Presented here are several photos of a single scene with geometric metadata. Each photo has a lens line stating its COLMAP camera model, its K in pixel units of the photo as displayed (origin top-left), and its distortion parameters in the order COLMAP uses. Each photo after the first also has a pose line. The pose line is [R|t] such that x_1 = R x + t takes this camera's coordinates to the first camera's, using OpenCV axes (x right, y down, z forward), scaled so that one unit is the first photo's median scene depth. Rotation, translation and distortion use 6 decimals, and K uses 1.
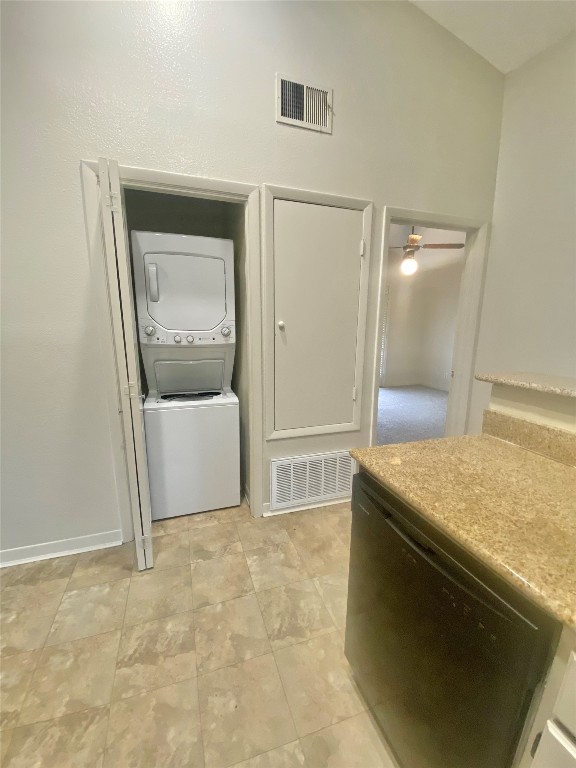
lens RADIAL K [[314.2, 0, 283.5], [0, 314.2, 381.1], [0, 0, 1]] dist [-0.015766, -0.002838]
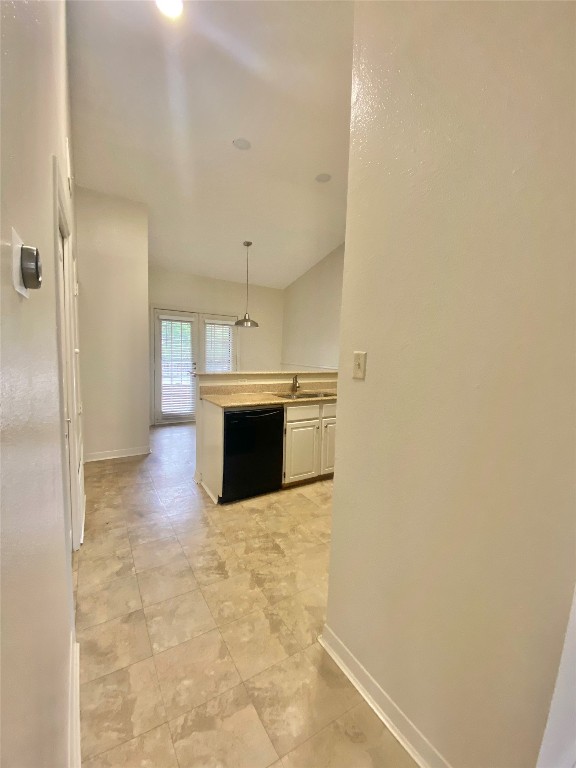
lens RADIAL K [[314.2, 0, 287.6], [0, 314.2, 378.1], [0, 0, 1]] dist [-0.015766, -0.002838]
pose [[-0.222403, -0.090567, 0.970739, -1.543438], [0.153083, 0.980082, 0.126511, -0.146368], [-0.962862, 0.176740, -0.204109, 0.653652]]
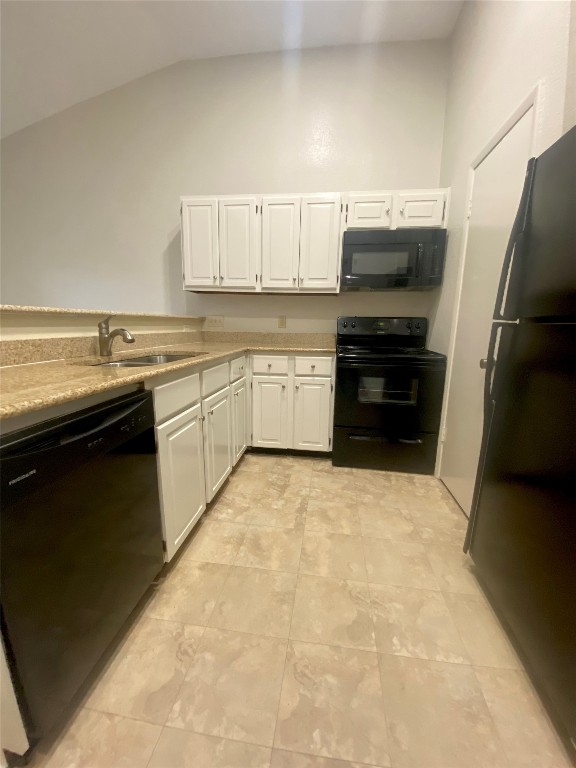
lens RADIAL K [[314.2, 0, 292.3], [0, 314.2, 379.1], [0, 0, 1]] dist [-0.015766, -0.002838]
pose [[-0.895791, -0.097039, 0.433753, -0.332902], [0.060681, 0.940040, 0.335624, 0.016638], [-0.440314, 0.326969, -0.836191, 0.775391]]
